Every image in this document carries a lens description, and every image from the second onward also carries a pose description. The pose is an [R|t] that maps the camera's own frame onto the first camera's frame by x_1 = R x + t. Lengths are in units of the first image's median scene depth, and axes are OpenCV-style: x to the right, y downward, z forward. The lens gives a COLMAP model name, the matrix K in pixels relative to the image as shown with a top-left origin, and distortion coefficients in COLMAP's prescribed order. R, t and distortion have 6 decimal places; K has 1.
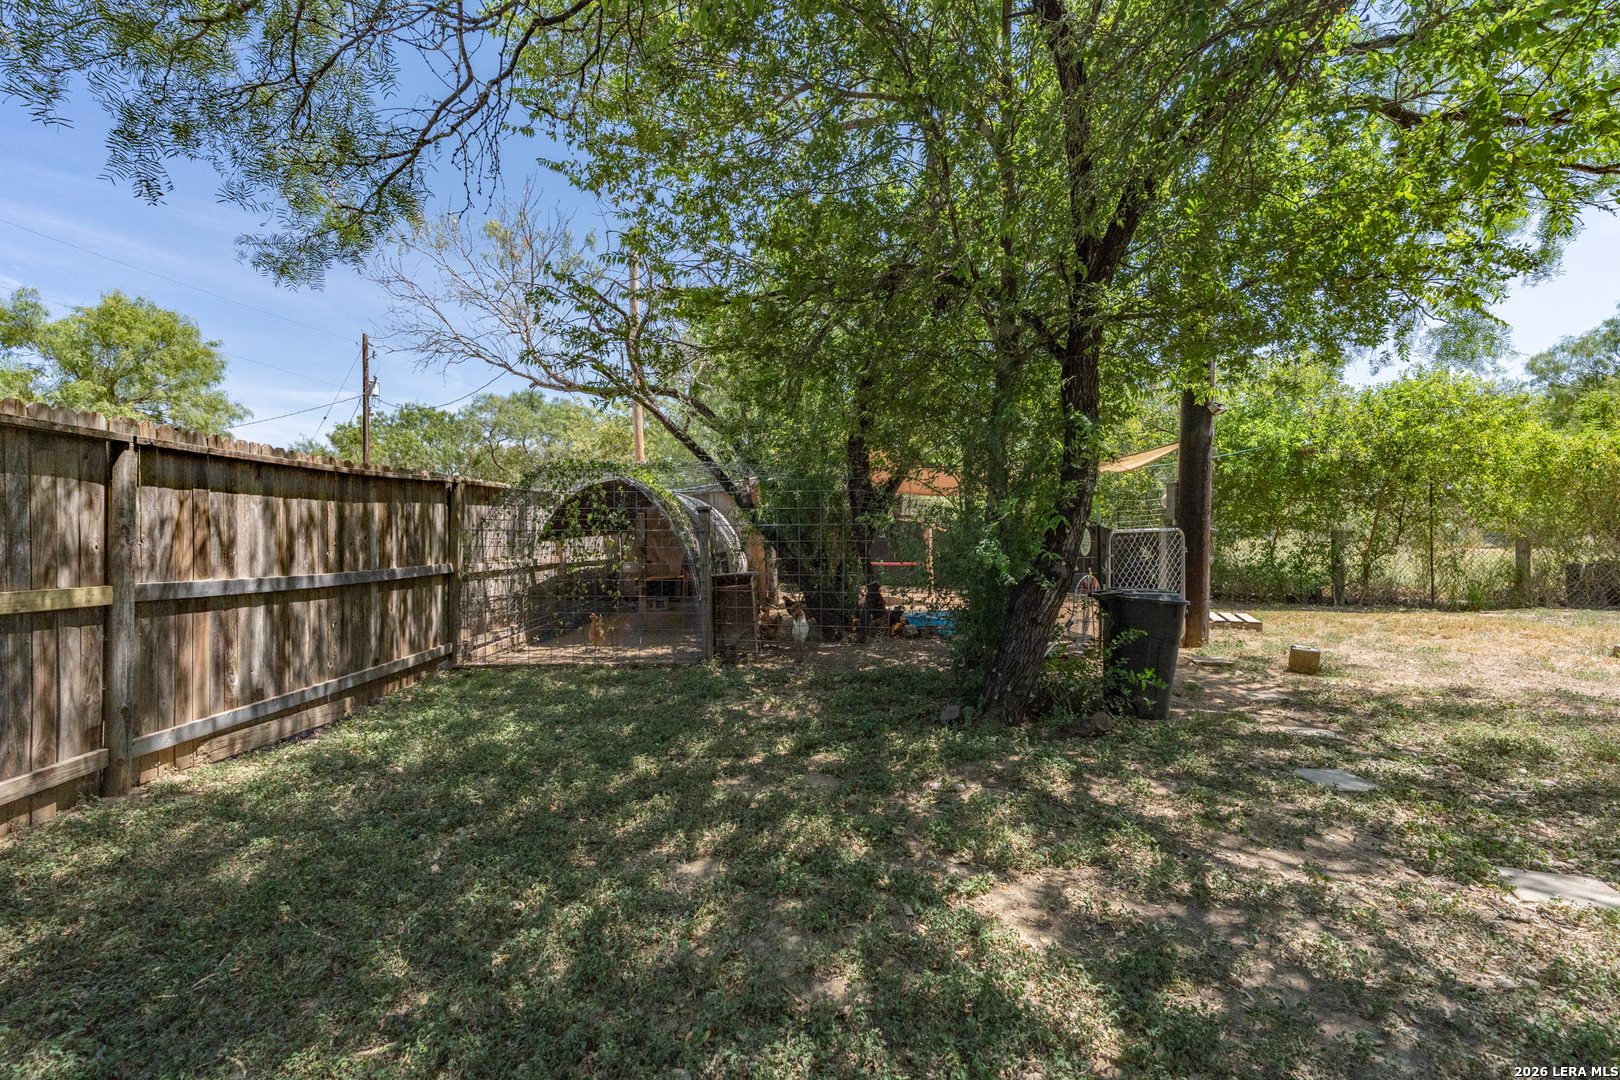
lens RADIAL K [[651.7, 0, 813.9], [0, 651.7, 541.5], [0, 0, 1]] dist [0.000010, -0.000035]
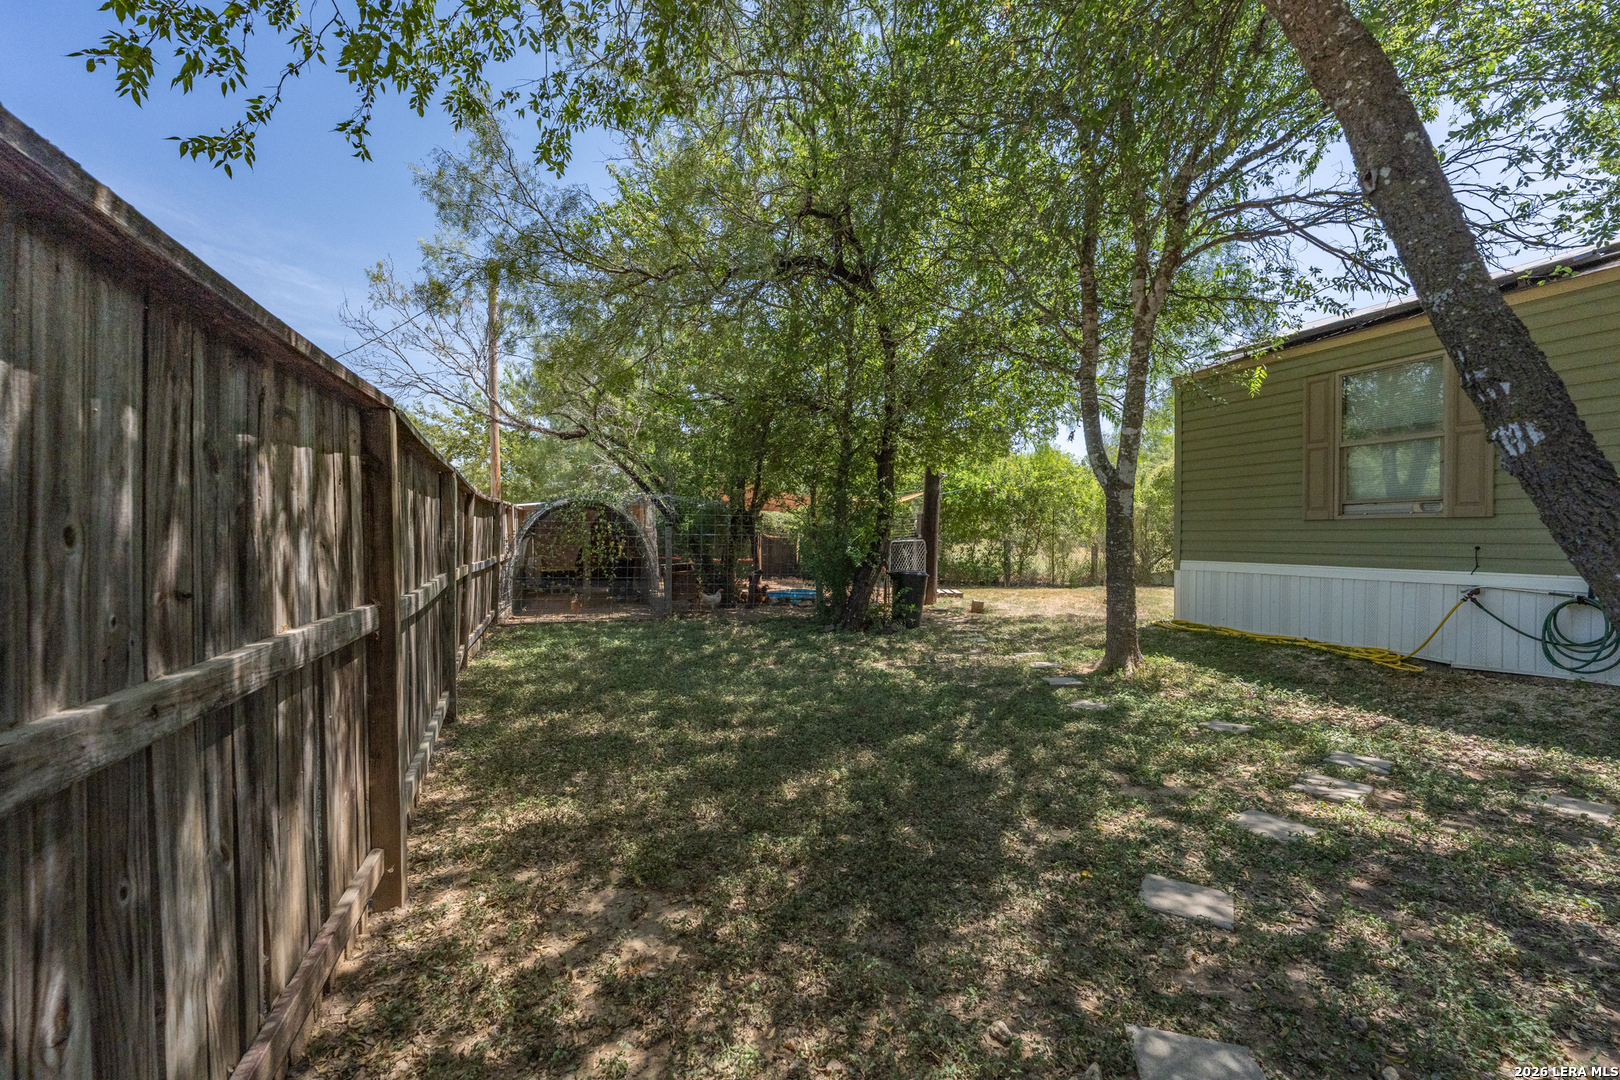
lens RADIAL K [[651.7, 0, 807.6], [0, 651.7, 545.9], [0, 0, 1]] dist [0.000010, -0.000035]
pose [[0.940114, 0.008898, 0.340745, -0.249176], [-0.010889, 0.999933, 0.003930, -0.005128], [-0.340687, -0.007405, 0.940148, -0.413067]]
